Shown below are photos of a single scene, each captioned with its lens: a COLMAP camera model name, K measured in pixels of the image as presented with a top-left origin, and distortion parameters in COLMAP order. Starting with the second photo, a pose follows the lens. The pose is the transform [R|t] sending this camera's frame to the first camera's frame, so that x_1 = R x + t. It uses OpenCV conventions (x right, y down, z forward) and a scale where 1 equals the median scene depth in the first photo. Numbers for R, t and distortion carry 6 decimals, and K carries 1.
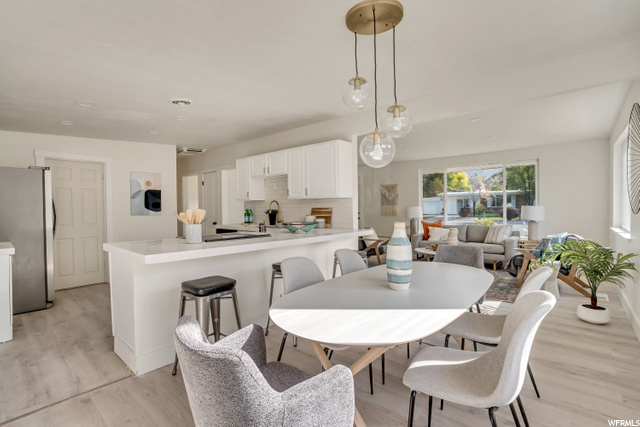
lens RADIAL K [[296.5, 0, 321.2], [0, 296.5, 212.2], [0, 0, 1]] dist [-0.016017, 0.006345]
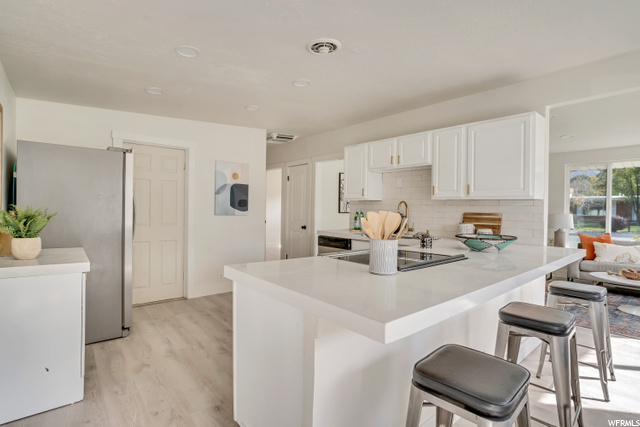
lens RADIAL K [[296.5, 0, 321.1], [0, 296.5, 212.8], [0, 0, 1]] dist [-0.016017, 0.006345]
pose [[0.992556, 0.028764, -0.118347, -0.284201], [-0.029110, 0.999575, -0.001197, -0.003353], [0.118263, 0.004633, 0.992972, 0.252906]]
